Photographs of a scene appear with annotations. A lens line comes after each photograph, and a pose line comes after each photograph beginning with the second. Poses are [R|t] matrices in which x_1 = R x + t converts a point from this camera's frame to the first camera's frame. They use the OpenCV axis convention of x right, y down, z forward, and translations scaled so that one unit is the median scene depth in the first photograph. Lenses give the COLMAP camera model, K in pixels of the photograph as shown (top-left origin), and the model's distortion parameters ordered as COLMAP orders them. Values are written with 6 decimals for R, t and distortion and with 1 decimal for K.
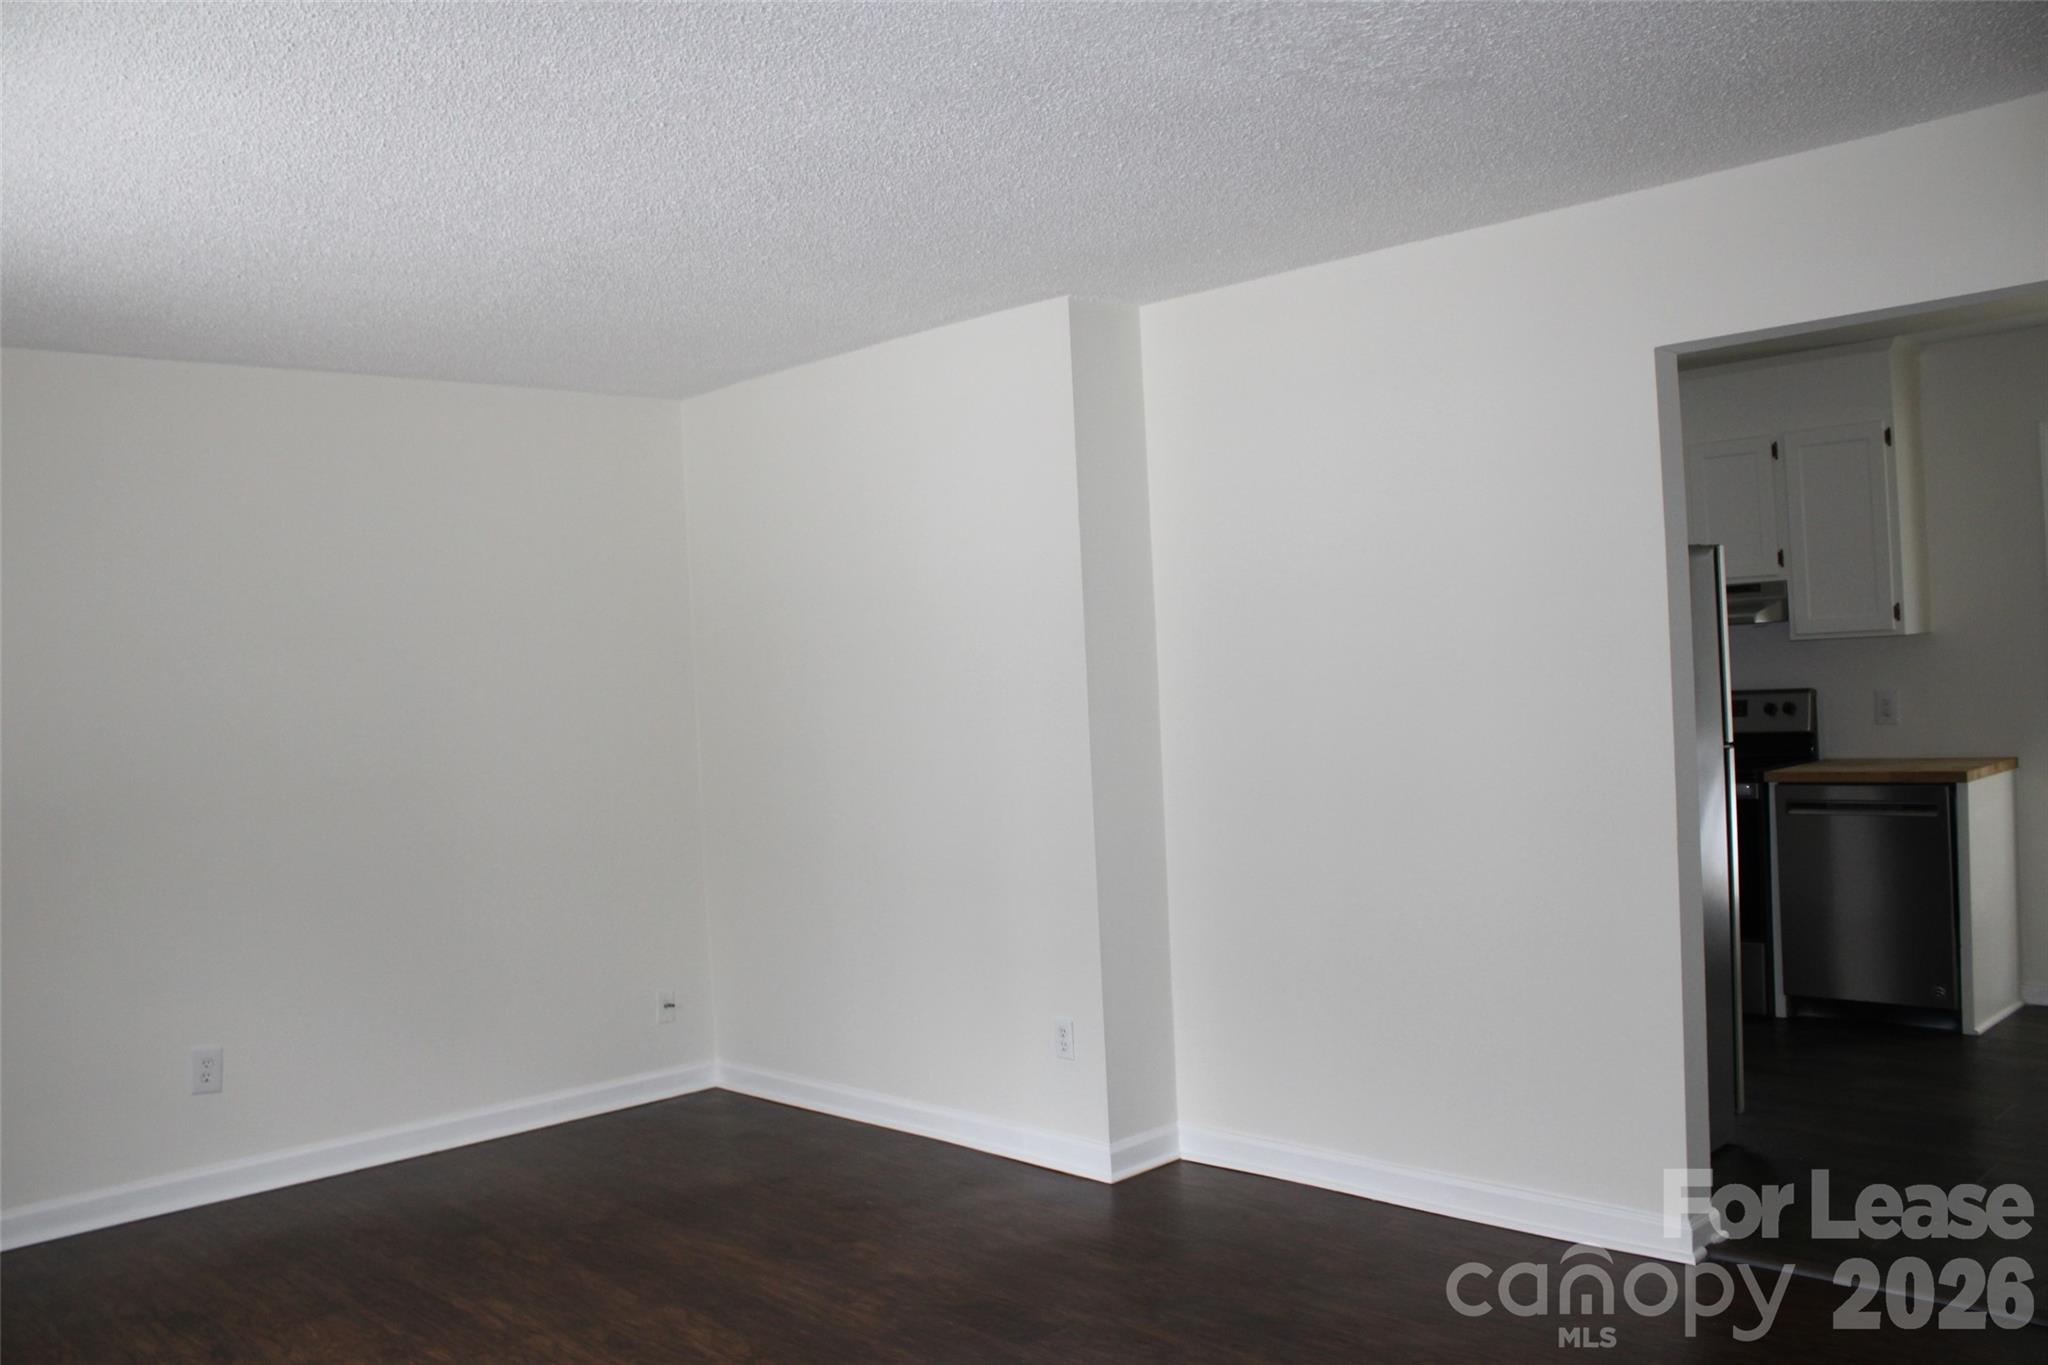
lens RADIAL K [[1703.6, 0, 1033.1], [0, 1703.6, 688.4], [0, 0, 1]] dist [-0.160042, 0.121341]
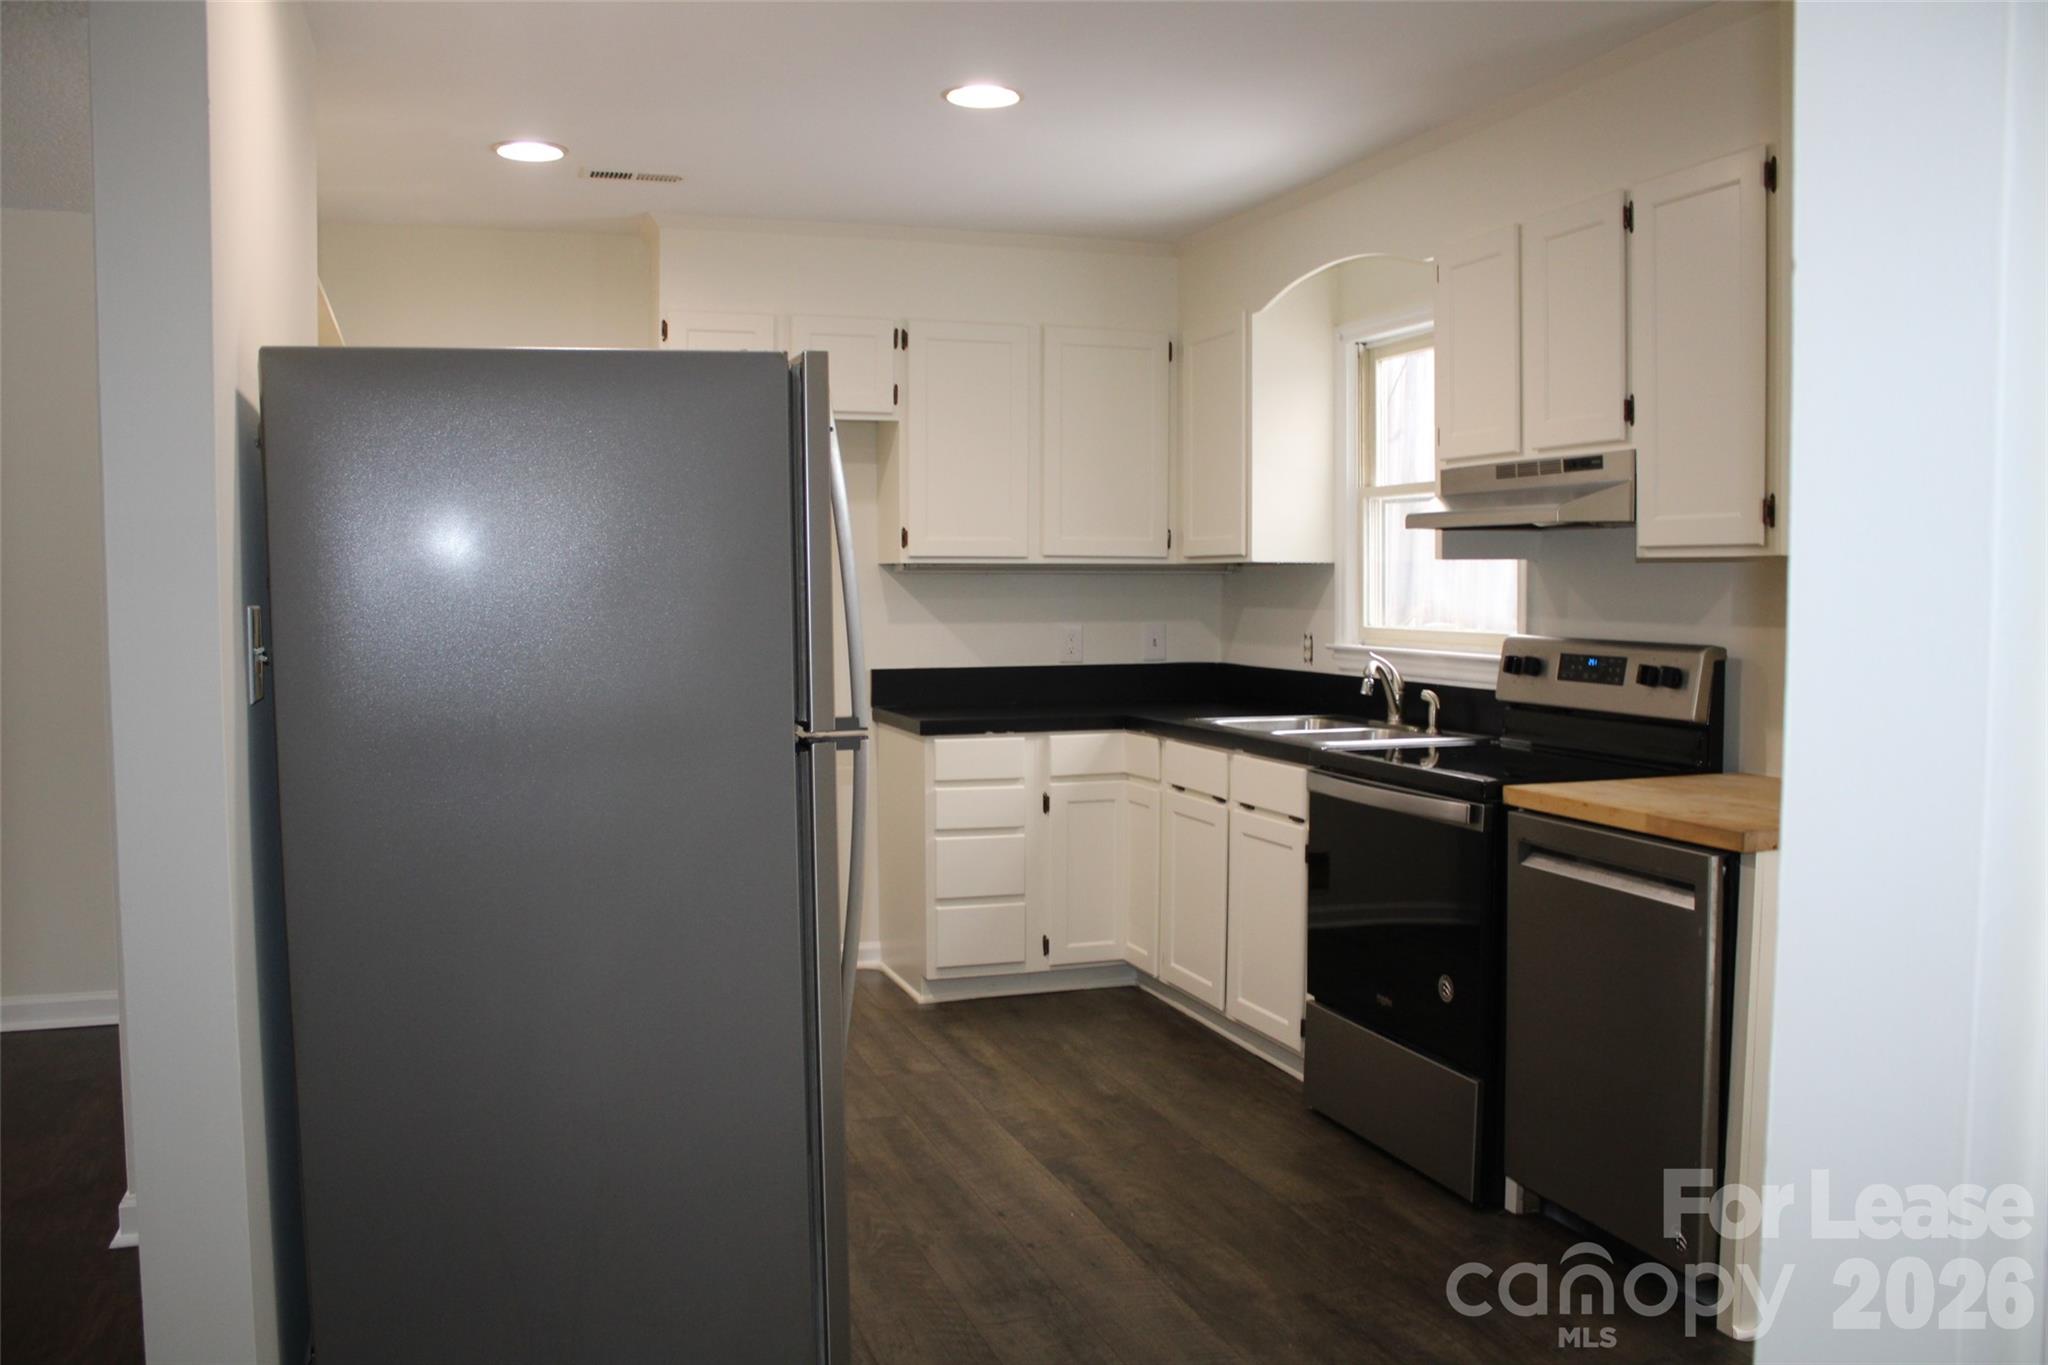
lens RADIAL K [[1703.6, 0, 1033.1], [0, 1703.6, 688.4], [0, 0, 1]] dist [-0.160042, 0.121341]
pose [[0.901162, 0.077707, -0.426461, 0.518132], [-0.048538, 0.995703, 0.078864, -0.019161], [0.430757, -0.050369, 0.901061, 0.395682]]
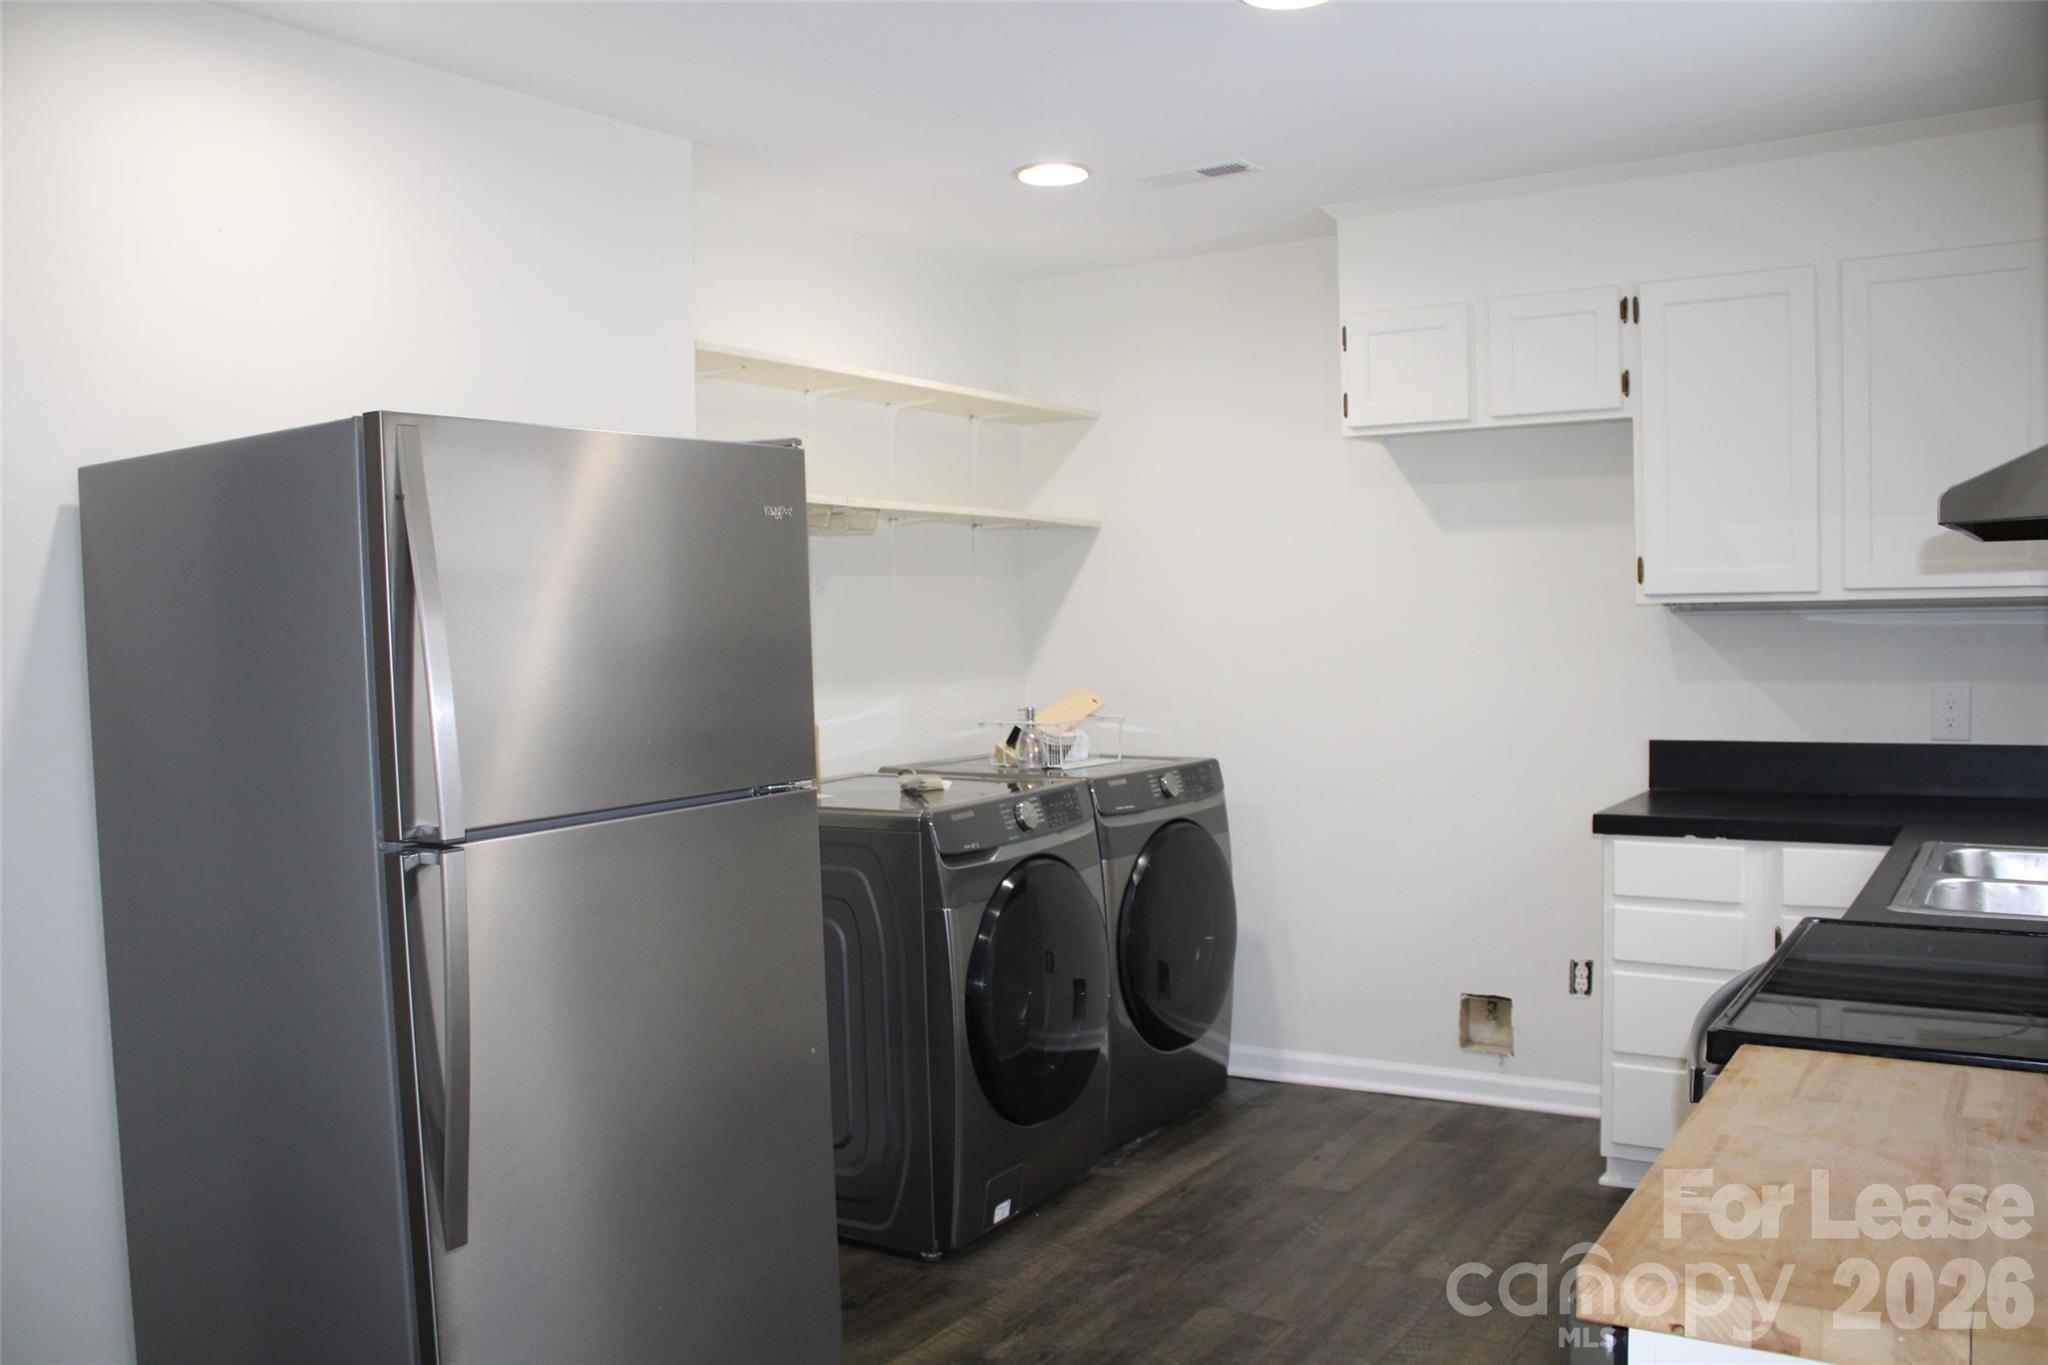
lens RADIAL K [[1703.6, 0, 1033.1], [0, 1703.6, 688.4], [0, 0, 1]] dist [-0.160042, 0.121341]
pose [[0.225018, 0.084512, -0.970683, 0.664913], [0.002353, 0.996181, 0.087278, -0.035696], [0.974352, -0.021923, 0.223960, 0.783534]]
